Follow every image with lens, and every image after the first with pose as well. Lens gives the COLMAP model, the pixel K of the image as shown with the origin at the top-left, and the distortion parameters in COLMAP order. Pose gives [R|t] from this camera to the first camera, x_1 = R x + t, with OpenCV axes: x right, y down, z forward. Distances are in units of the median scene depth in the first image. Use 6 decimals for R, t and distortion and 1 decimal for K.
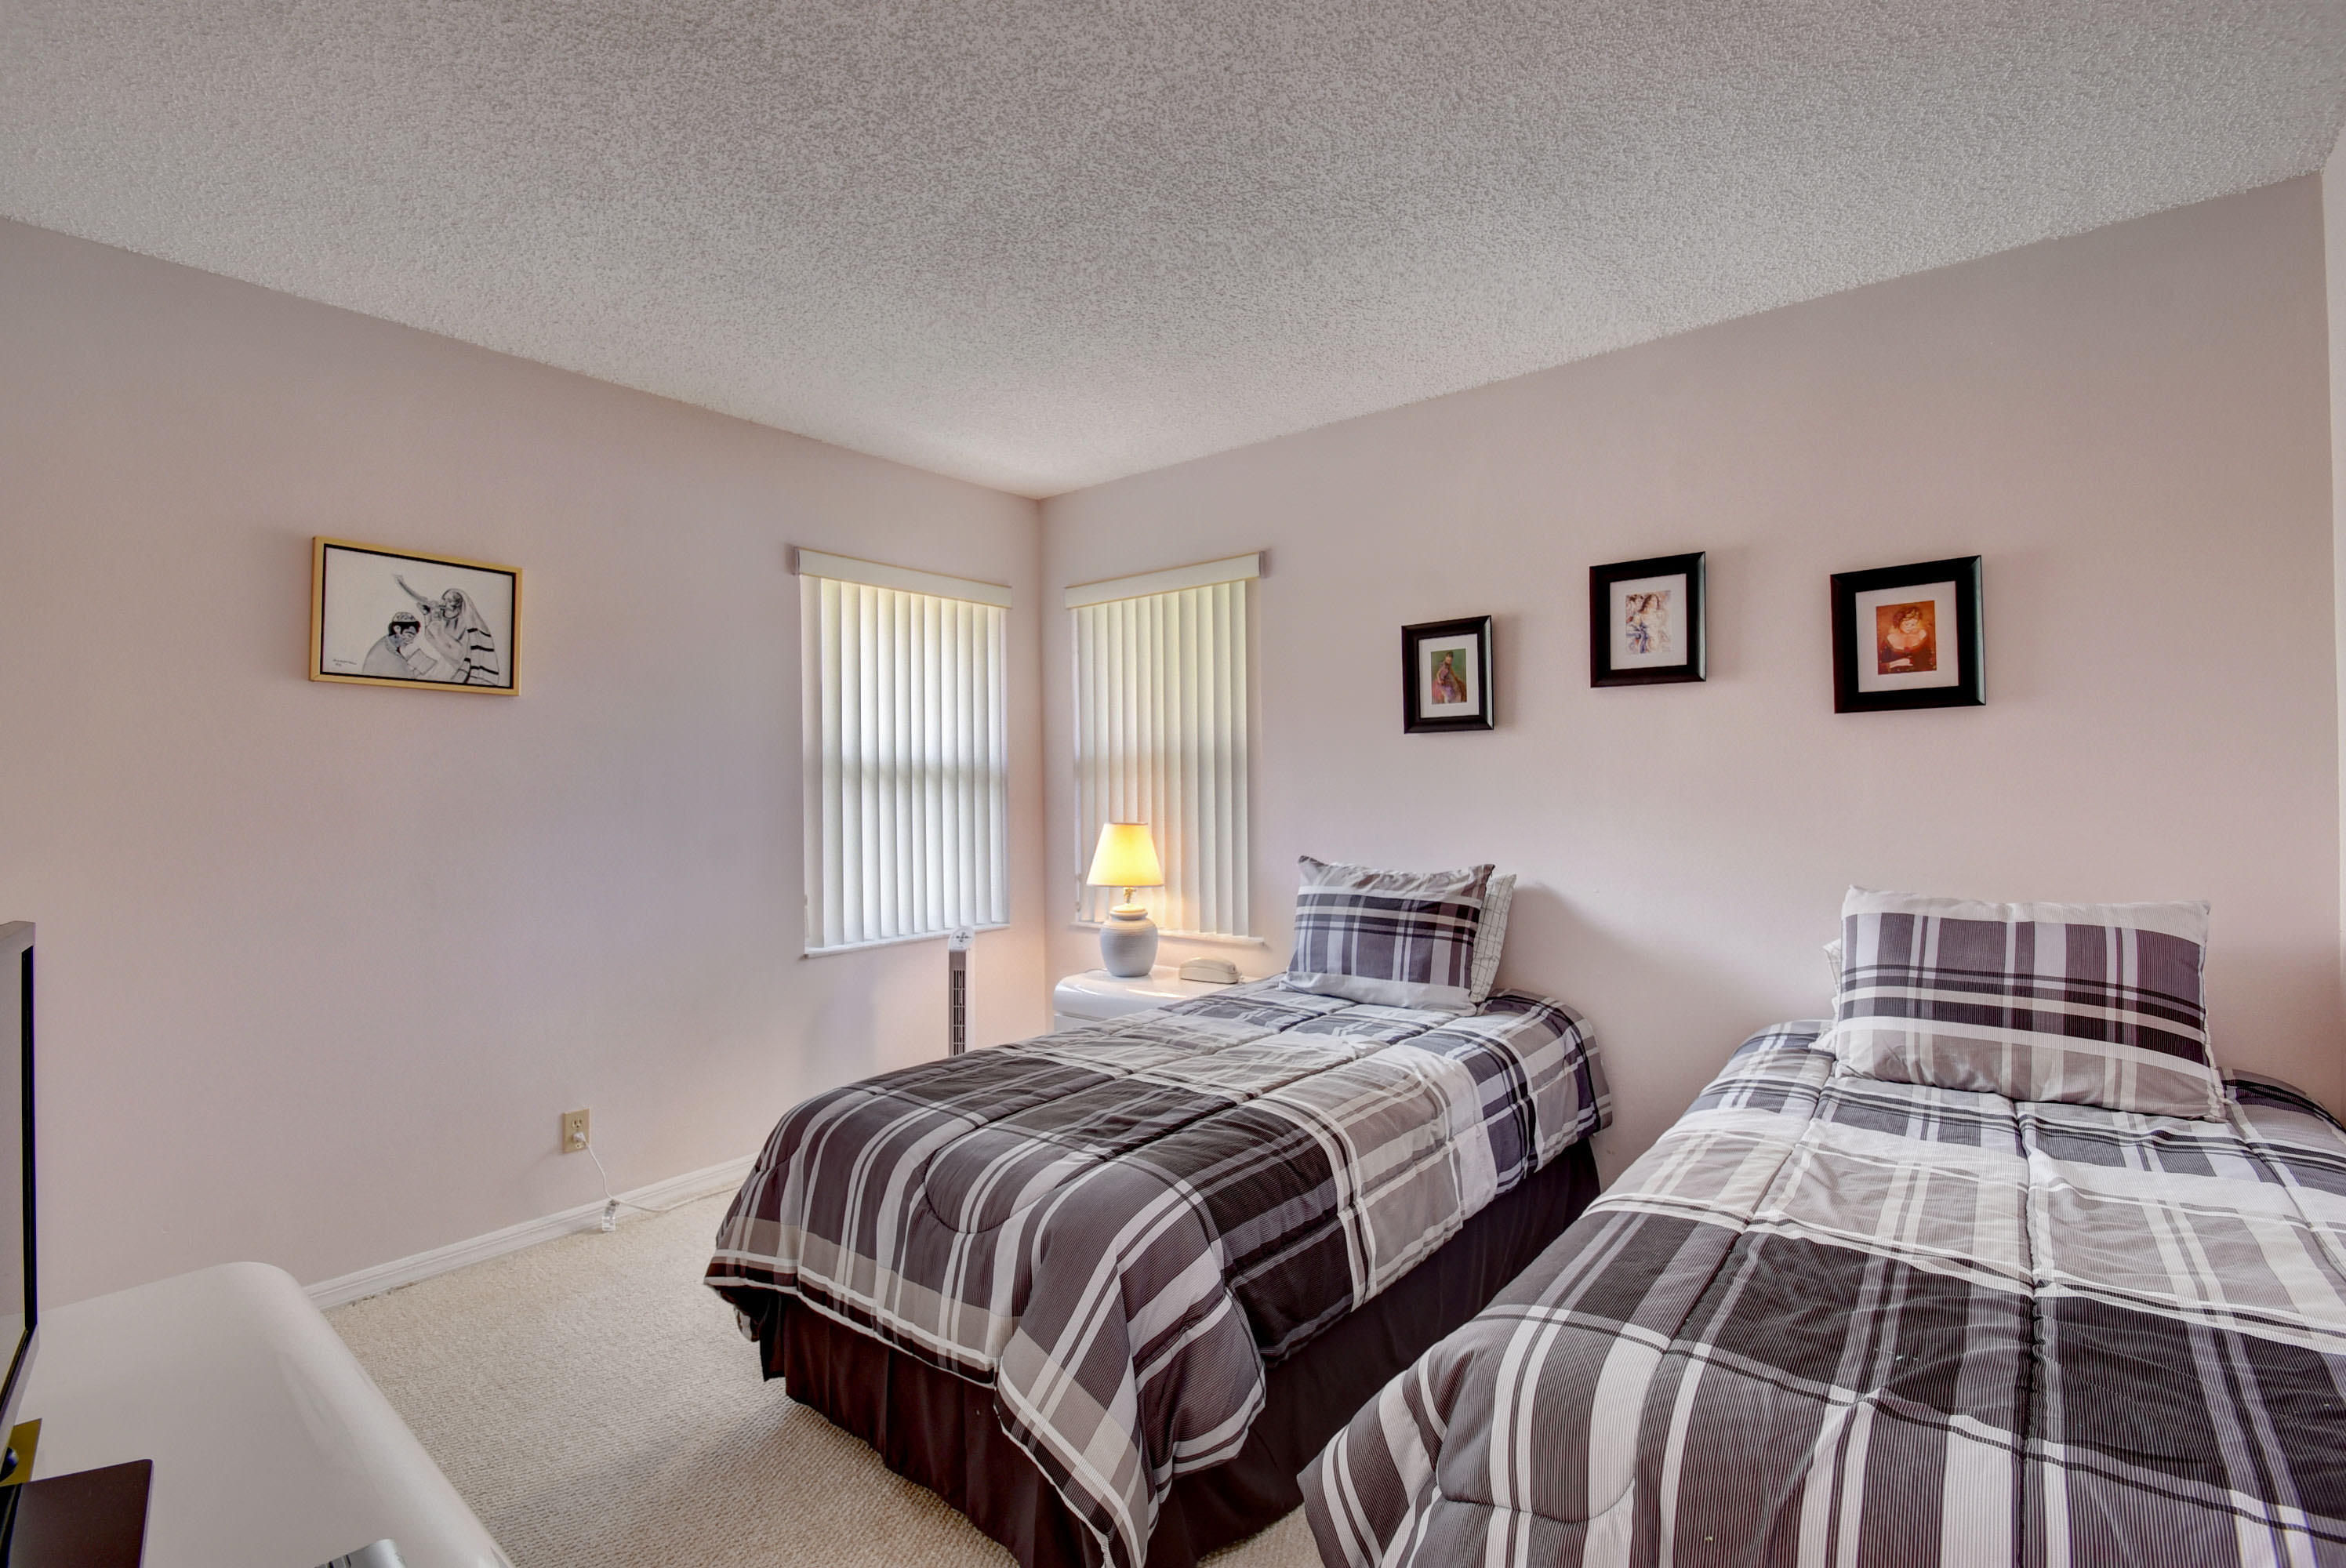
lens RADIAL K [[1032.1, 0, 1169.0], [0, 1032.1, 783.3], [0, 0, 1]] dist [0.001049, -0.008876]
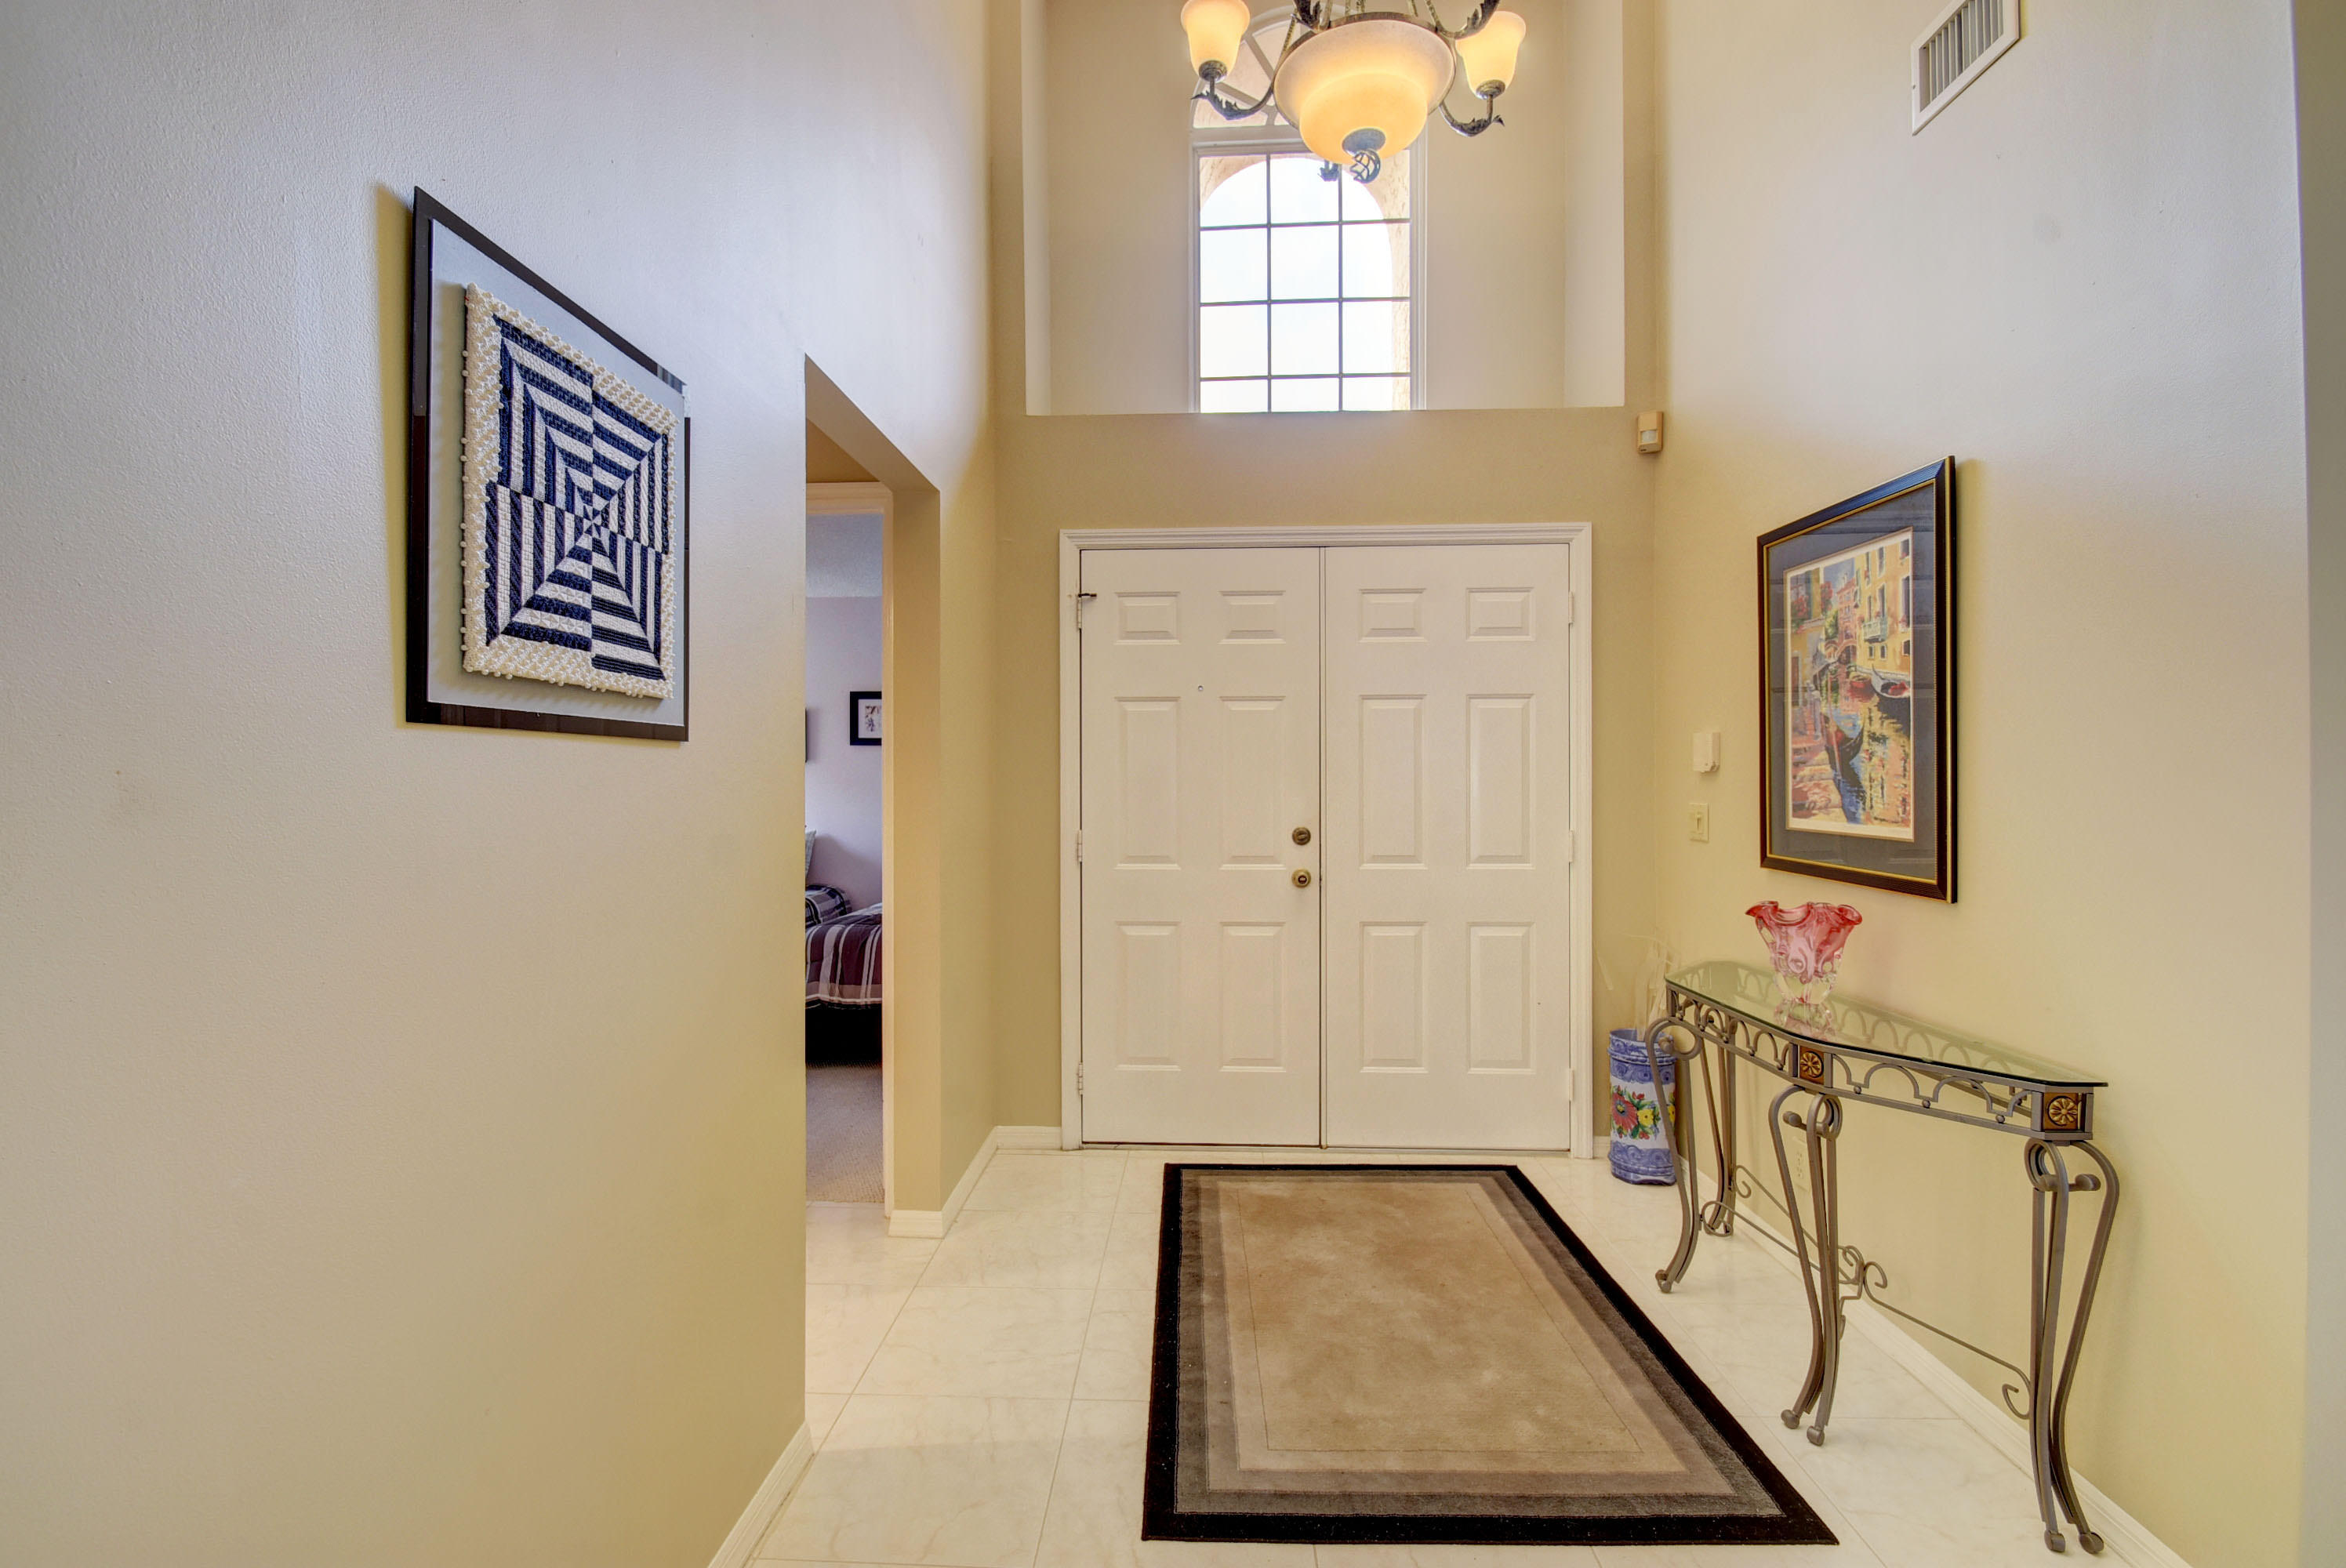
lens RADIAL K [[1032.1, 0, 1170.8], [0, 1032.1, 782.8], [0, 0, 1]] dist [0.001049, -0.008876]
pose [[0.801098, 0.005802, 0.598505, -0.381690], [-0.009838, 0.999946, 0.003475, -0.027432], [-0.598452, -0.008672, 0.801112, -1.241201]]
